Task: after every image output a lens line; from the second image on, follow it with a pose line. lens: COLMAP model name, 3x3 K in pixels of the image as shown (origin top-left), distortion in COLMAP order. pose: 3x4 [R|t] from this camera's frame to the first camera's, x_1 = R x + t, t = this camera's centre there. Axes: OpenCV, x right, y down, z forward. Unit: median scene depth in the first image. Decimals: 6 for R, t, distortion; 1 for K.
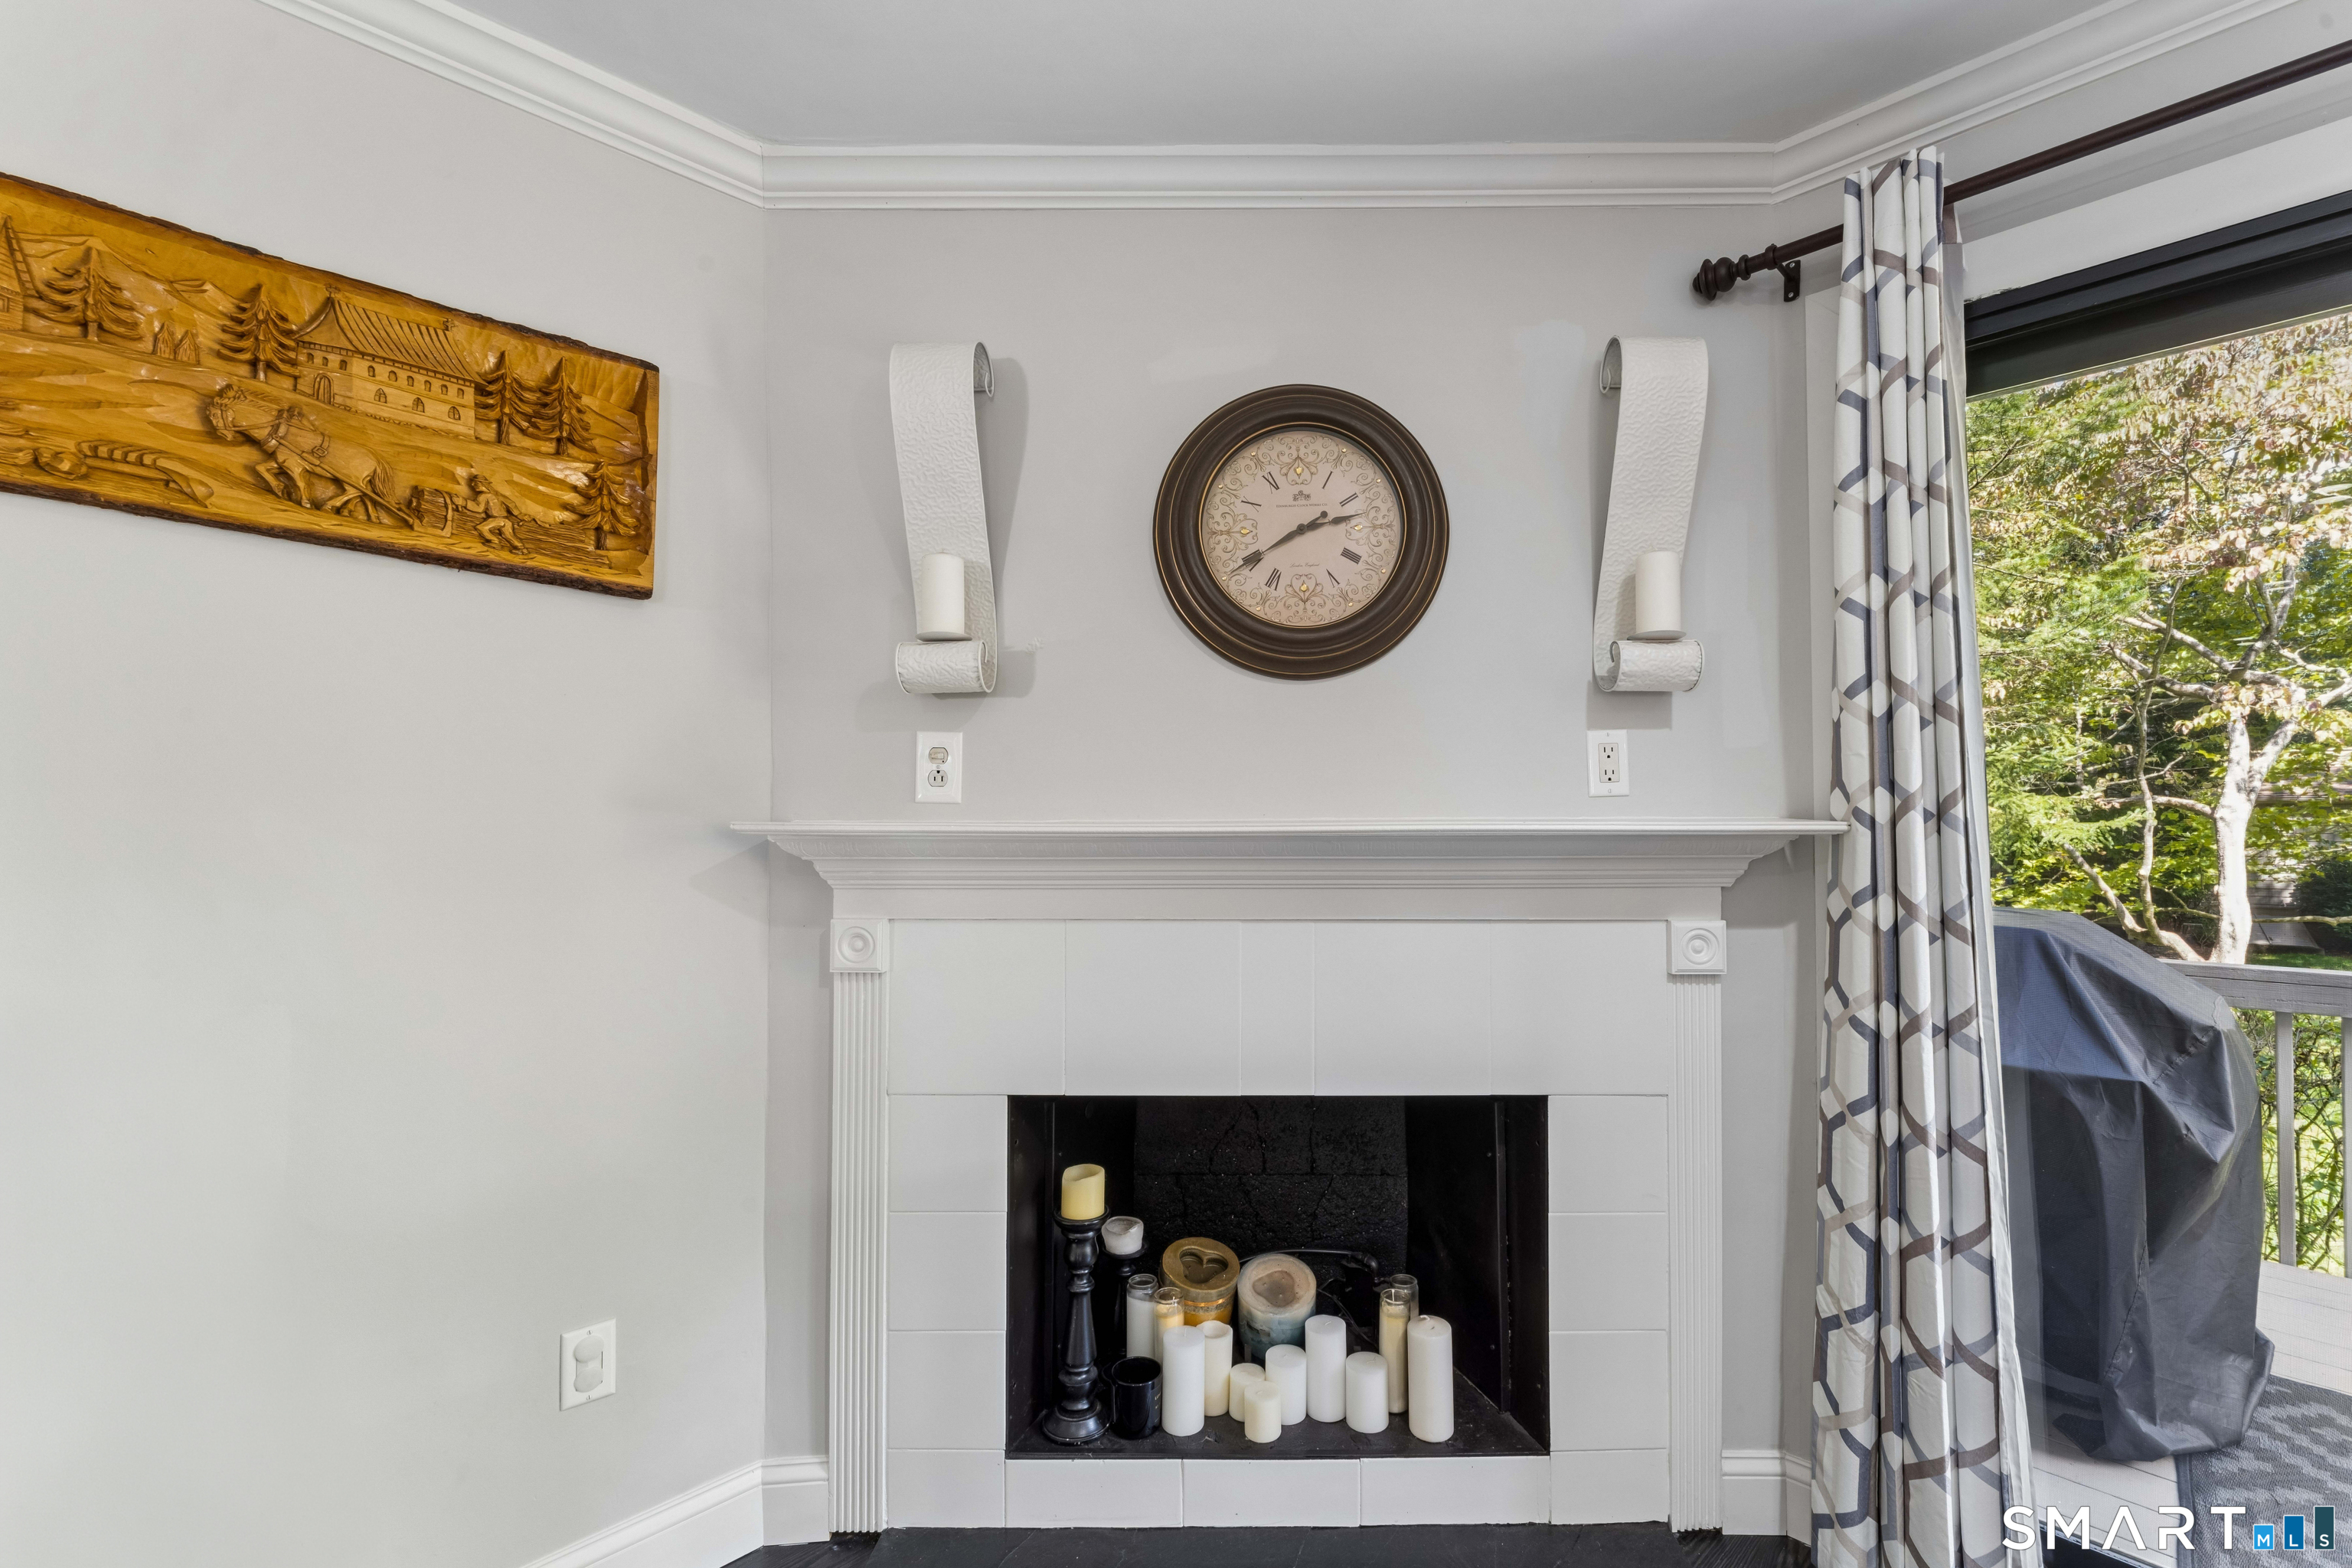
lens RADIAL K [[1013.5, 0, 1188.6], [0, 1013.5, 800.6], [0, 0, 1]] dist [-0.003638, 0.000155]
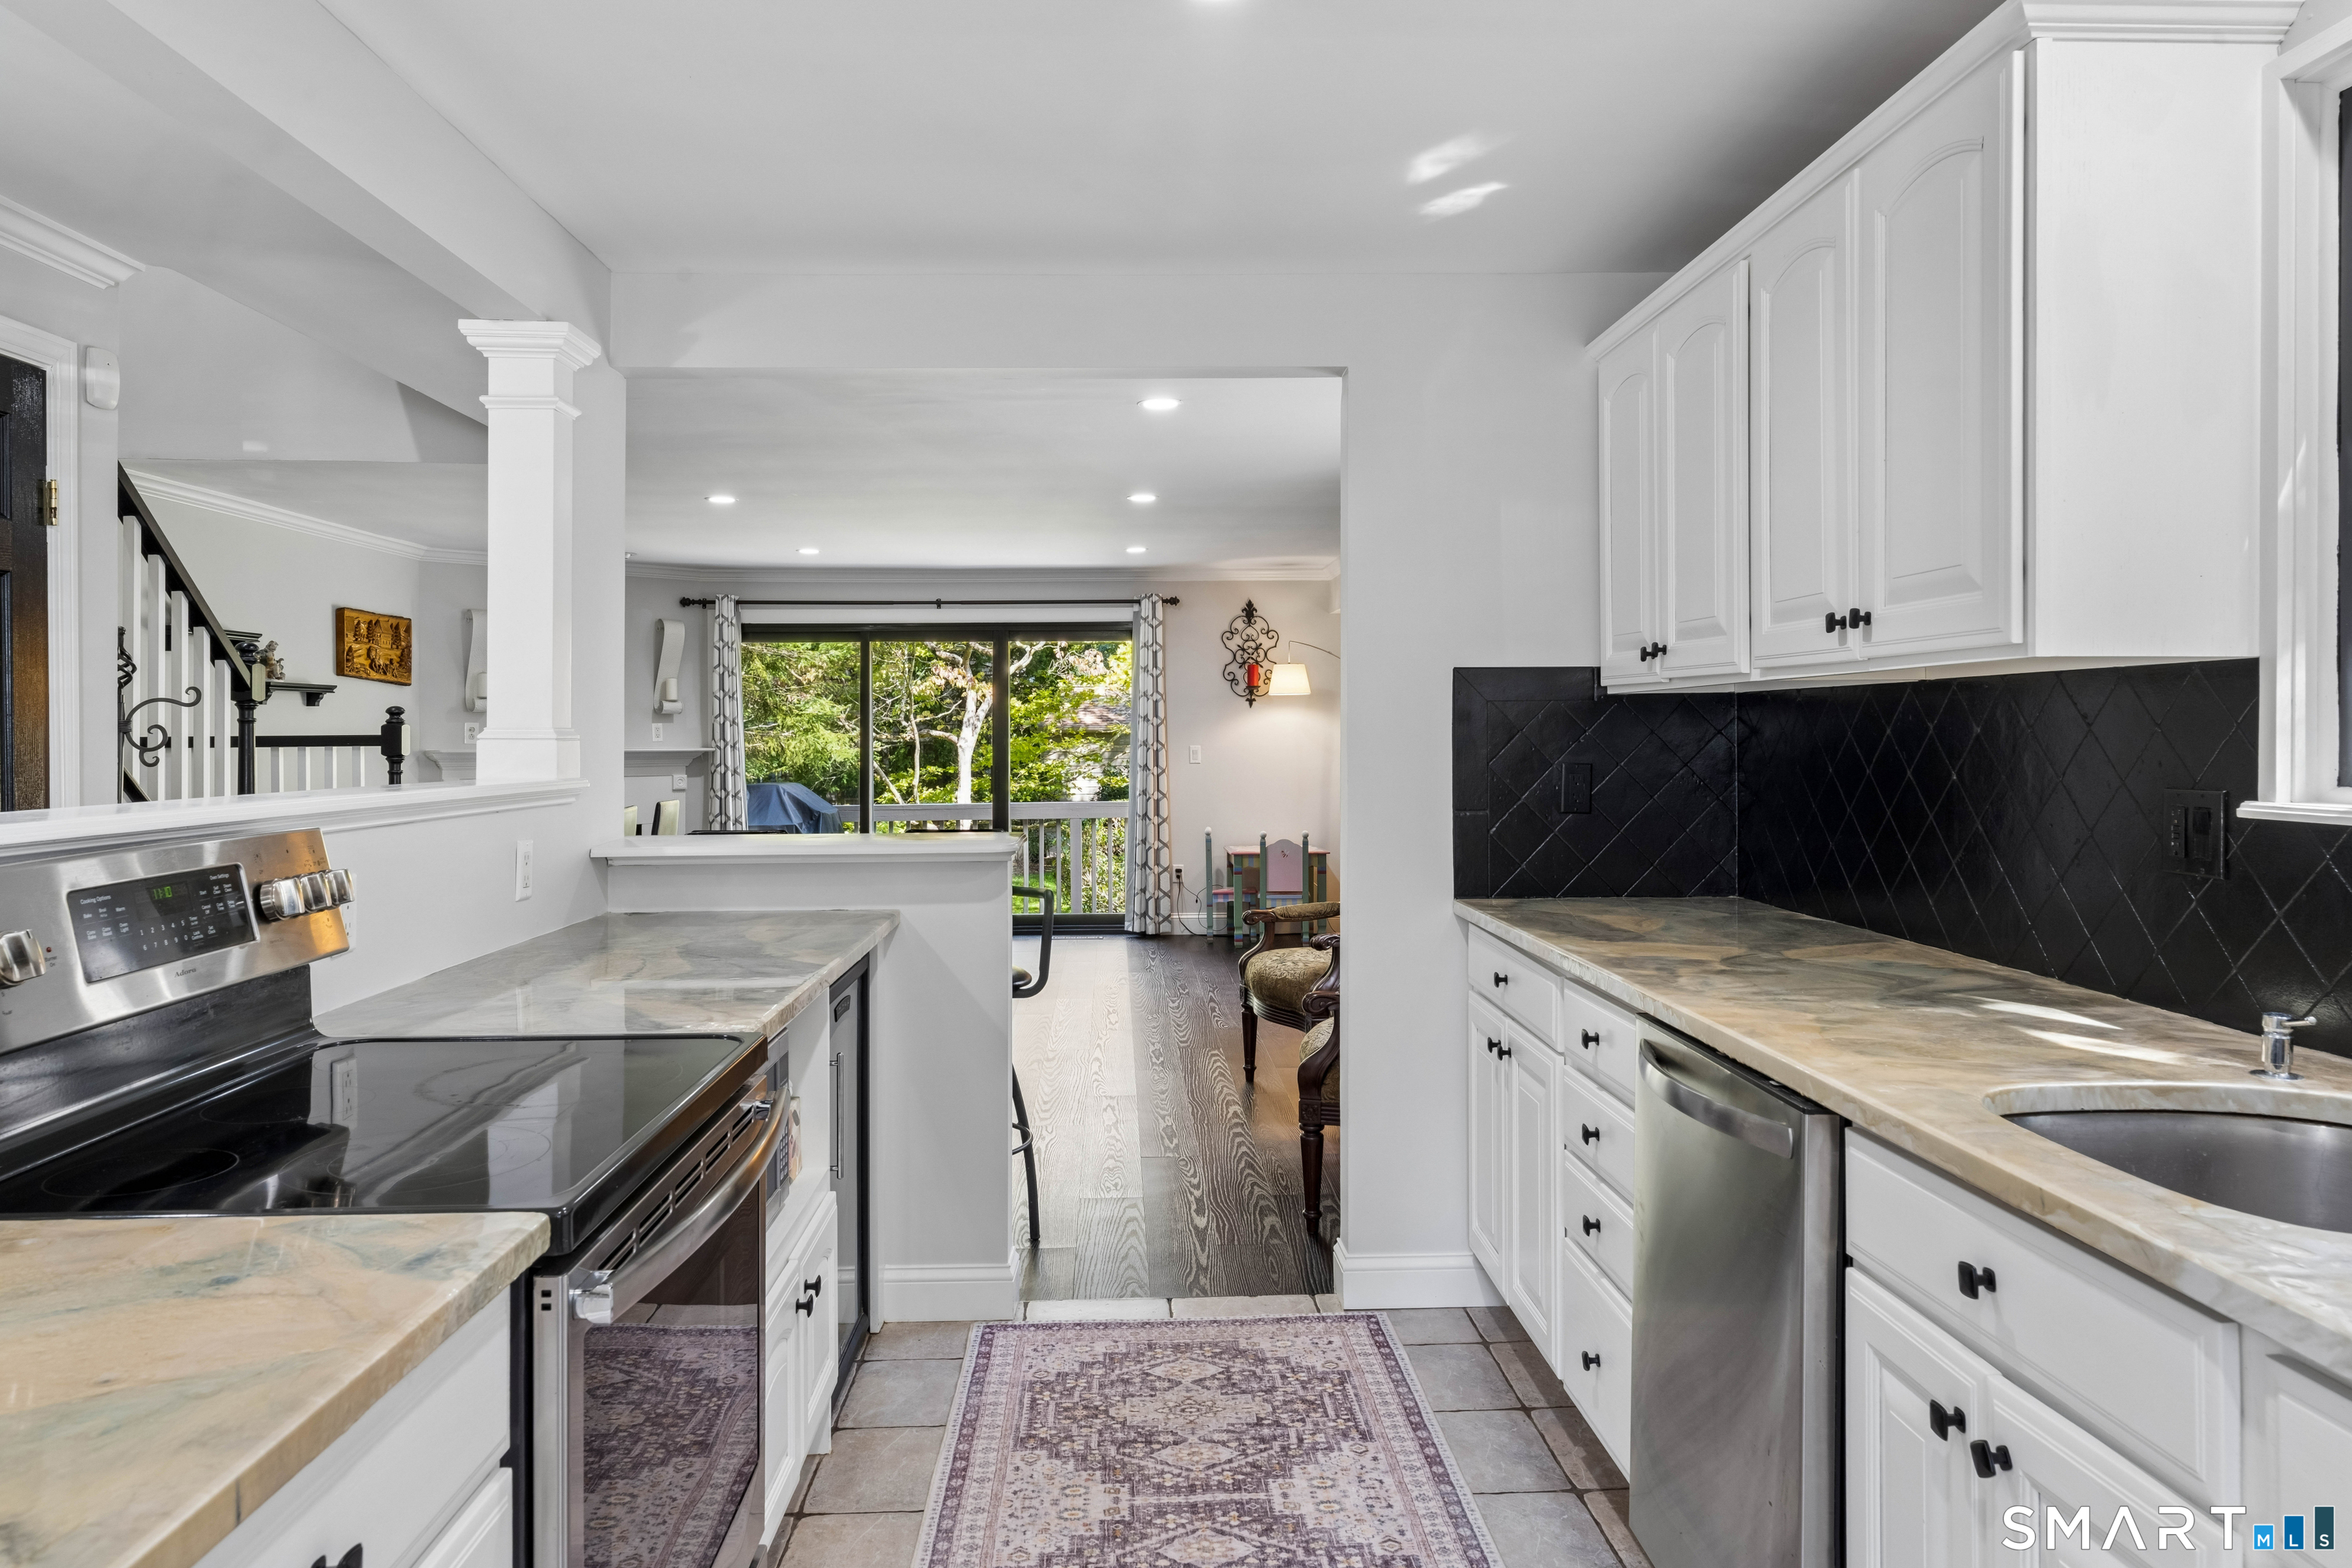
lens RADIAL K [[1578.2, 0, 1161.2], [0, 1578.2, 735.0], [0, 0, 1]] dist [-0.001831, 0.007630]
pose [[0.679924, 0.001596, 0.733280, -2.625078], [-0.006299, 0.999973, 0.003665, -0.063671], [-0.733255, -0.007111, 0.679916, -4.366506]]
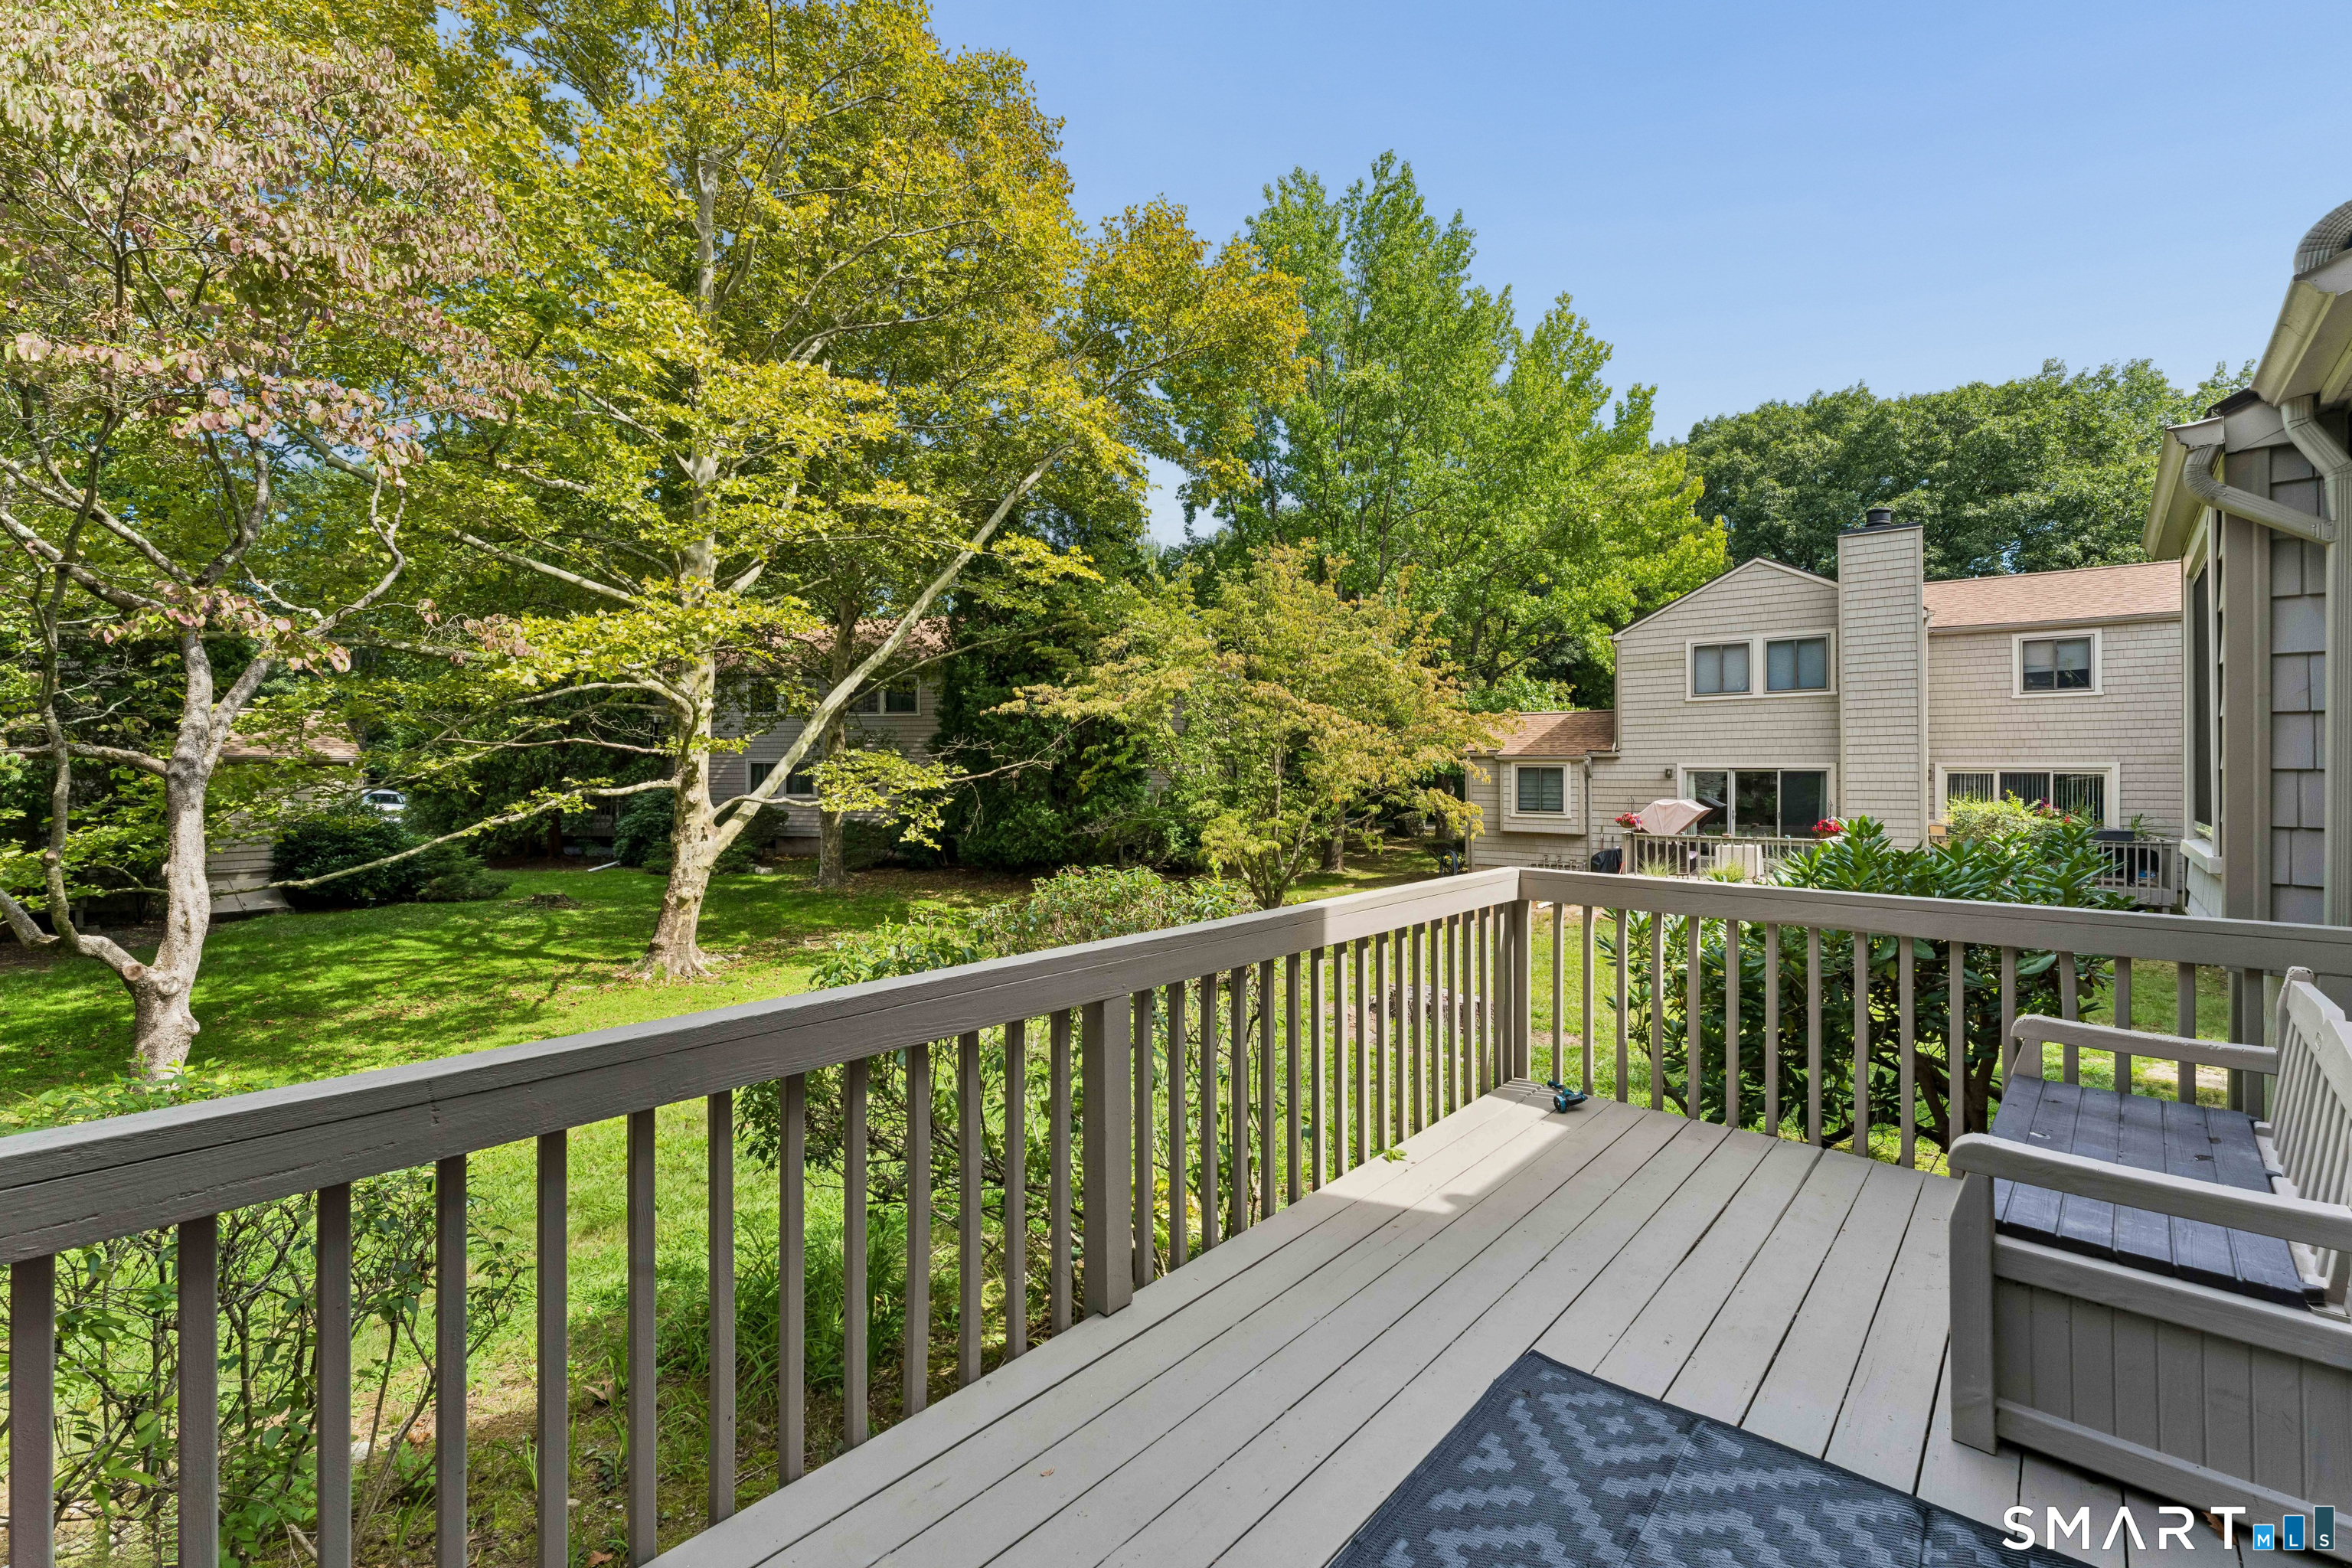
lens RADIAL K [[950.3, 0, 1175.0], [0, 950.3, 767.5], [0, 0, 1]] dist [-0.003212, -0.000378]
pose [[-0.022621, 0.009108, 0.999703, 0.312966], [-0.009197, 0.999914, -0.009318, 0.012948], [-0.999702, -0.009405, -0.022536, 0.279767]]
